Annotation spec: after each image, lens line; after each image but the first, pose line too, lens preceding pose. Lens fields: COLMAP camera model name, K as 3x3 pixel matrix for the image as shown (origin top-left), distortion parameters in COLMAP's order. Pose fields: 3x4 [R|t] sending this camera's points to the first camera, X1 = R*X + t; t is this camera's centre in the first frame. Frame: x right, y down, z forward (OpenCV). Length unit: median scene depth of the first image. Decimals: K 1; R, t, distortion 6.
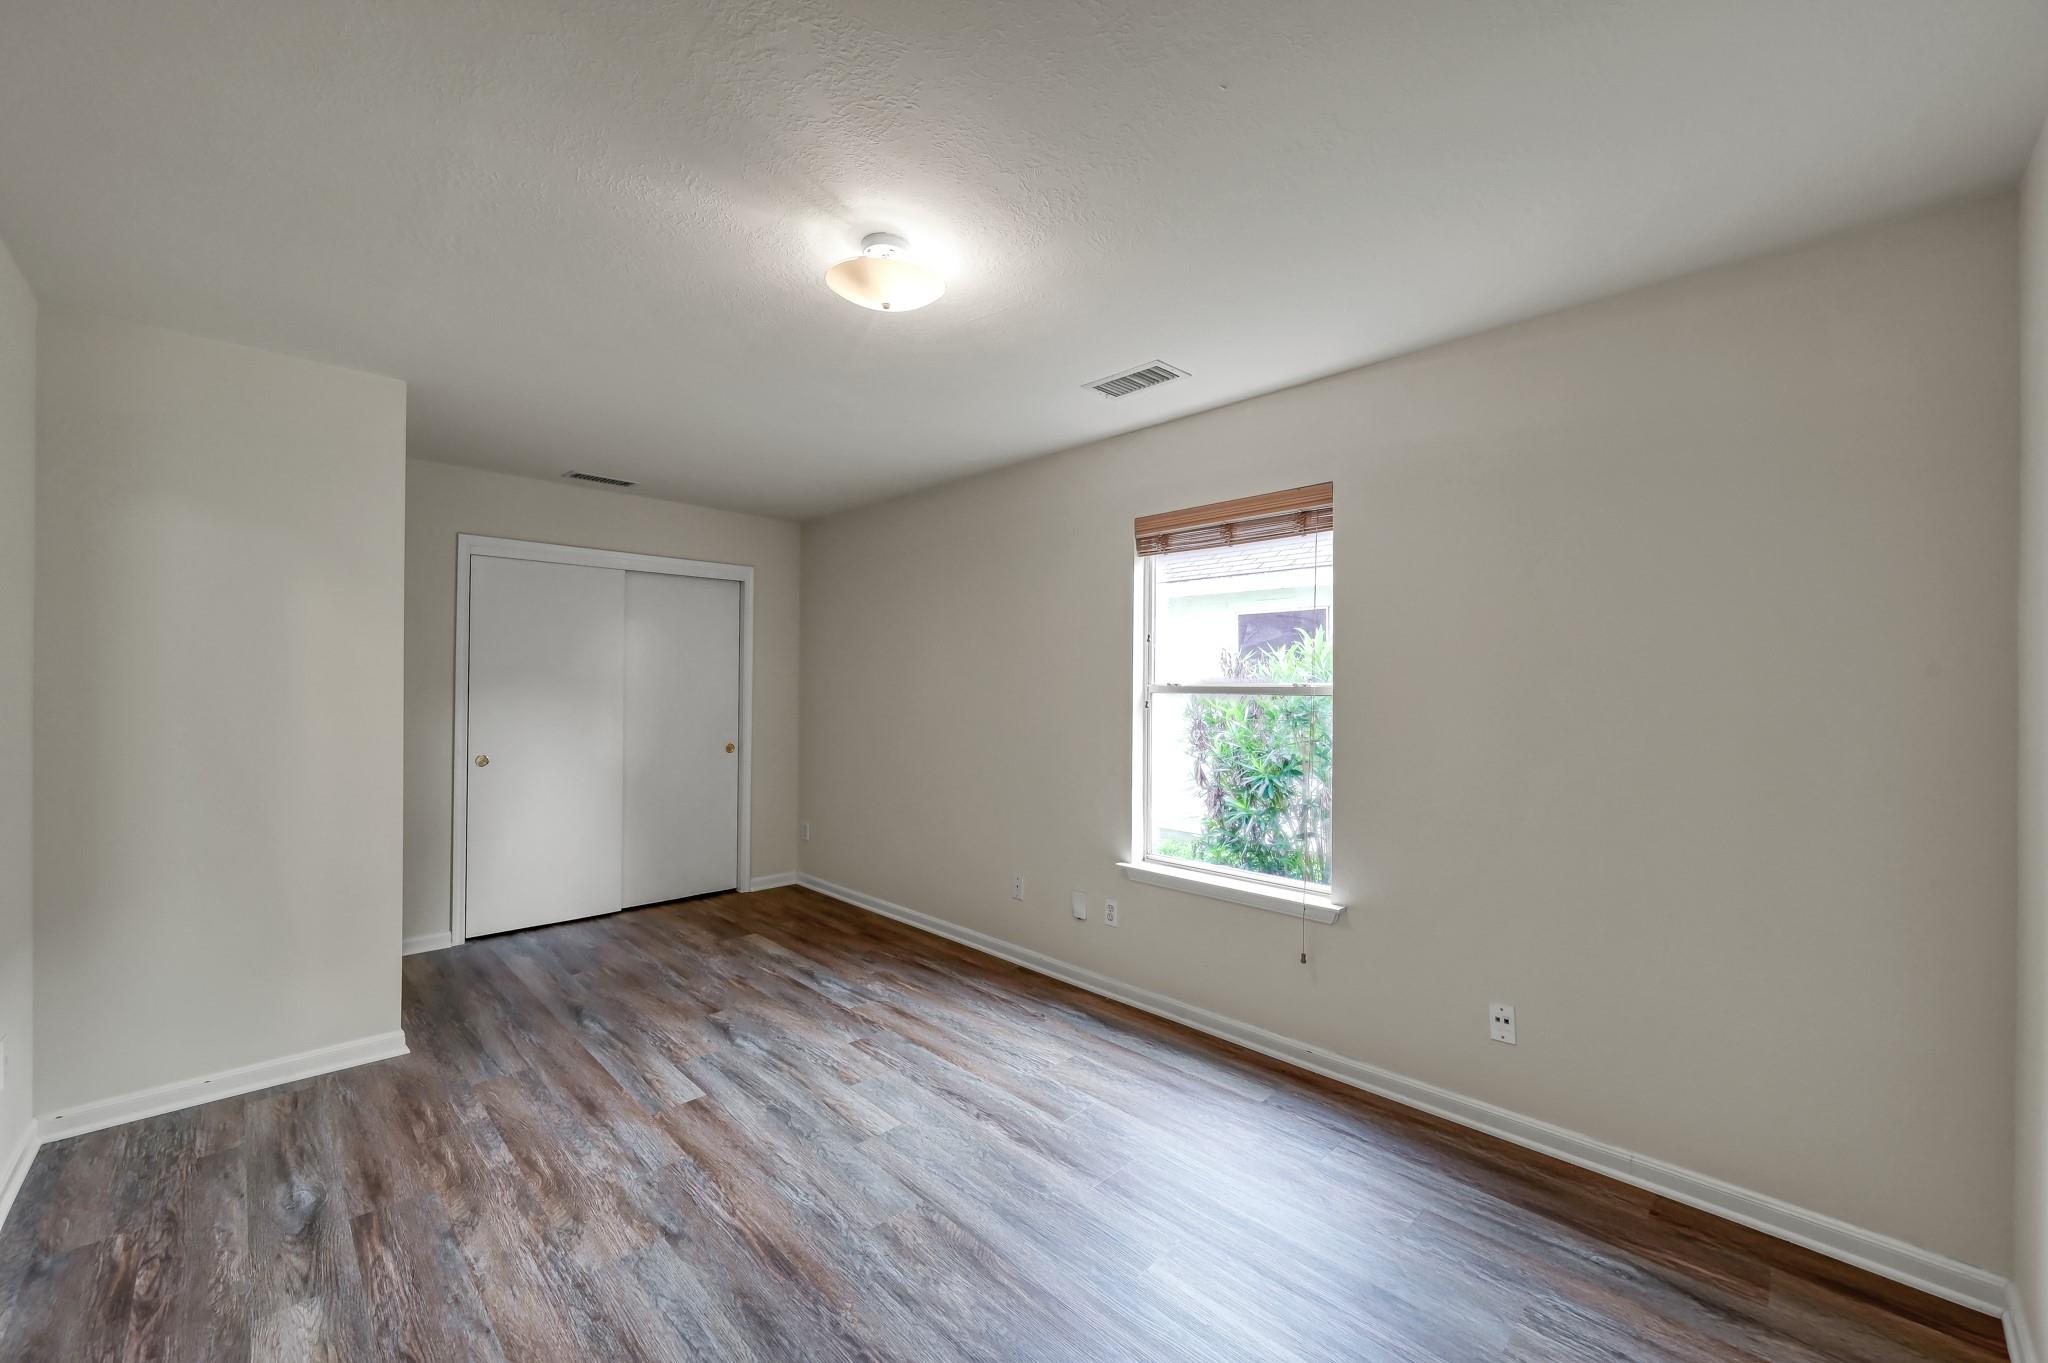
lens RADIAL K [[803.5, 0, 1020.1], [0, 803.5, 683.0], [0, 0, 1]] dist [-0.003361, -0.000021]
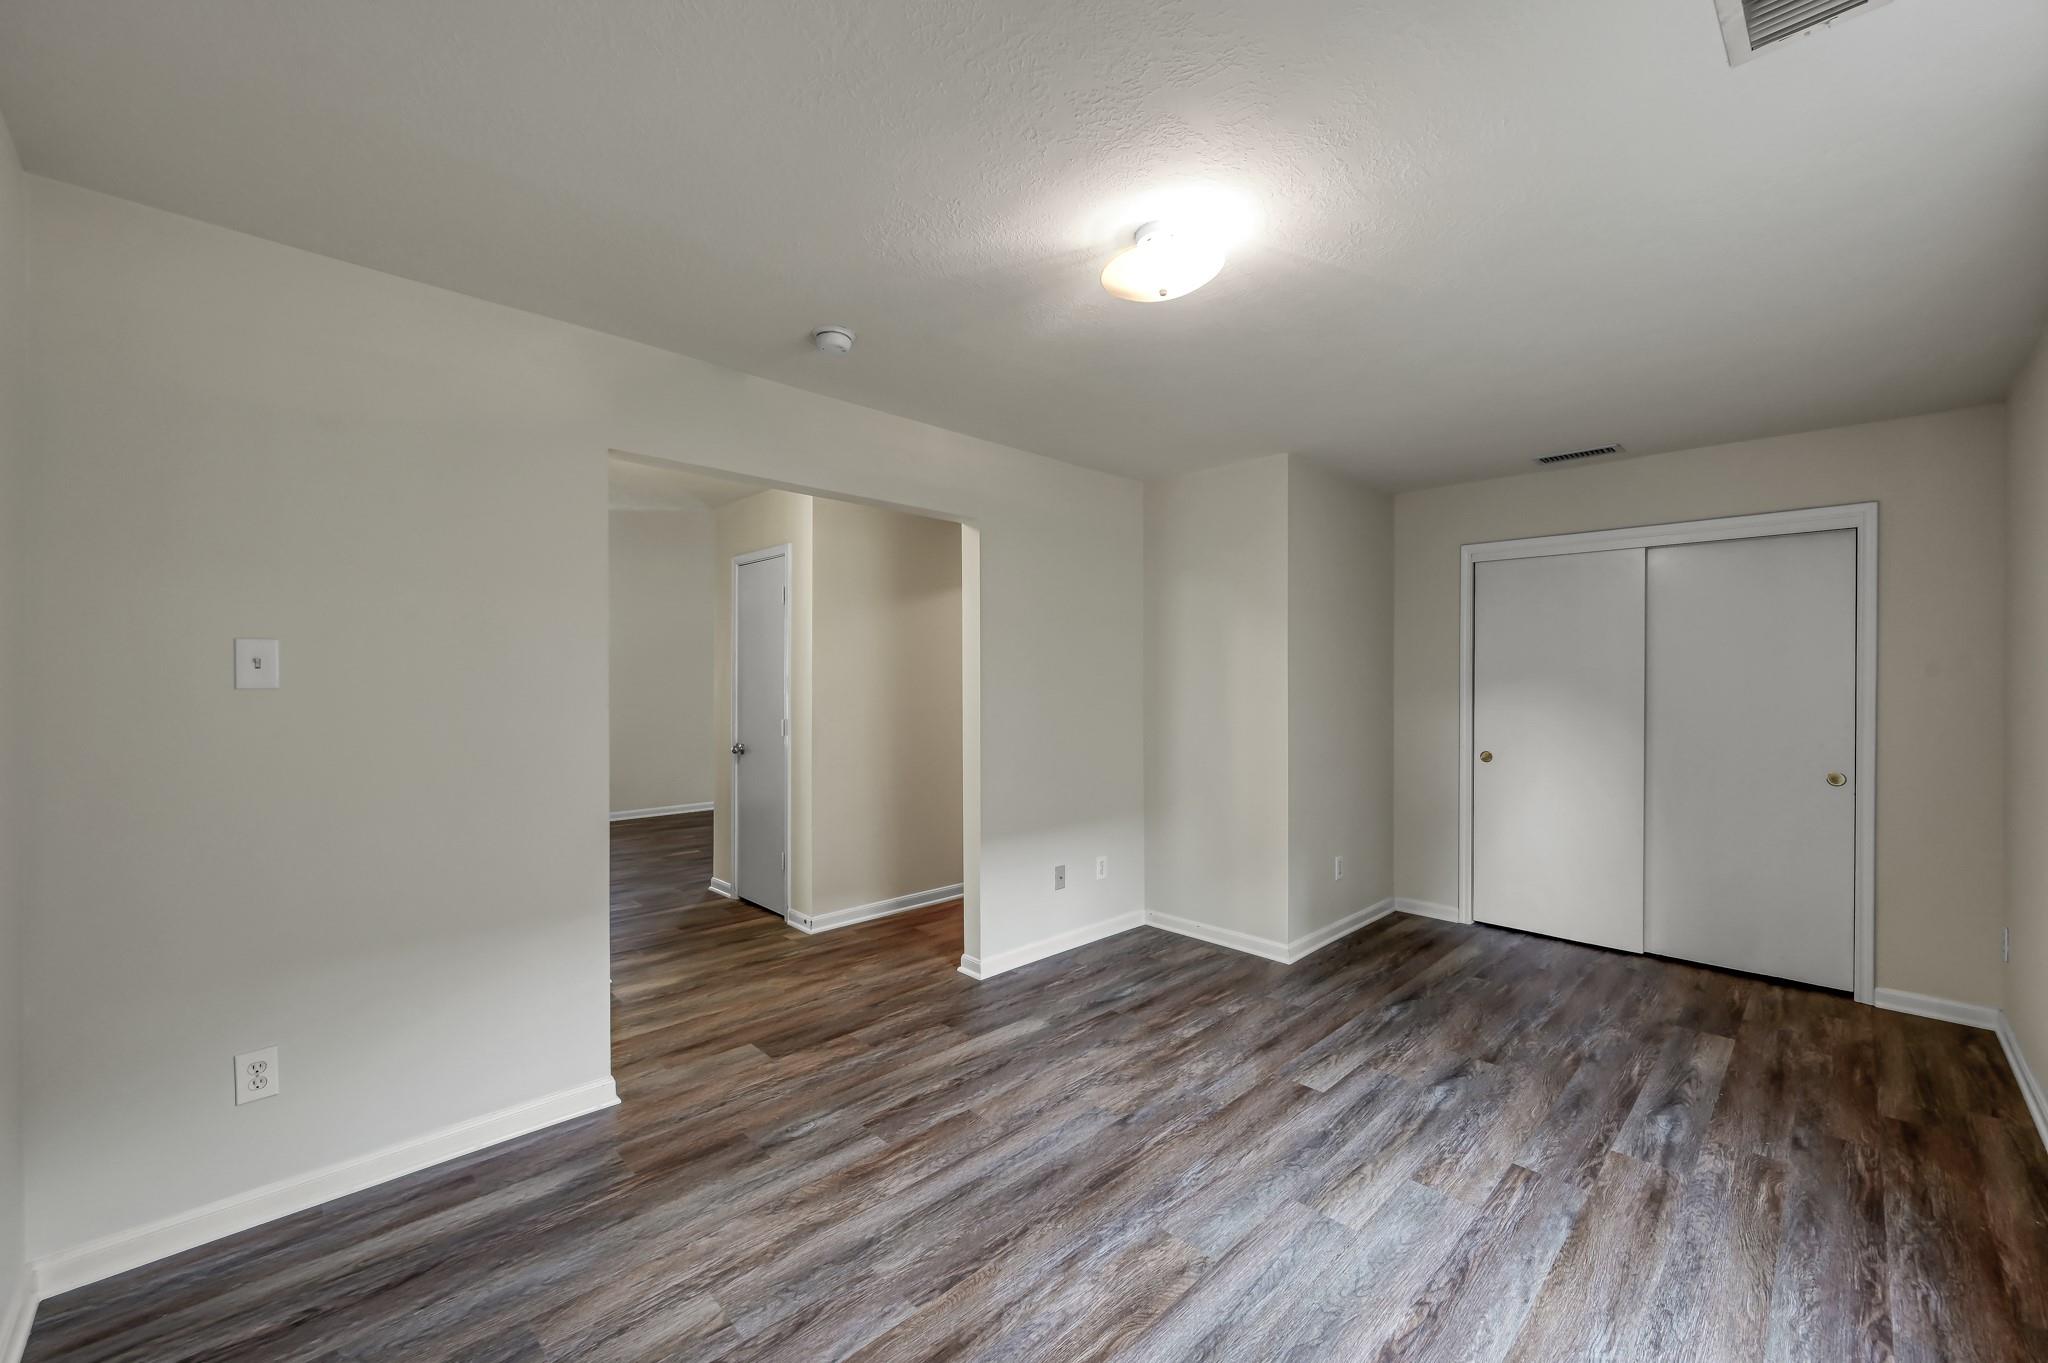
lens RADIAL K [[803.5, 0, 1020.1], [0, 803.5, 683.0], [0, 0, 1]] dist [-0.003361, -0.000021]
pose [[0.000983, -0.001570, -0.999998, 0.566642], [-0.002669, 0.999995, -0.001573, 0.005707], [0.999996, 0.002670, 0.000978, 0.577670]]
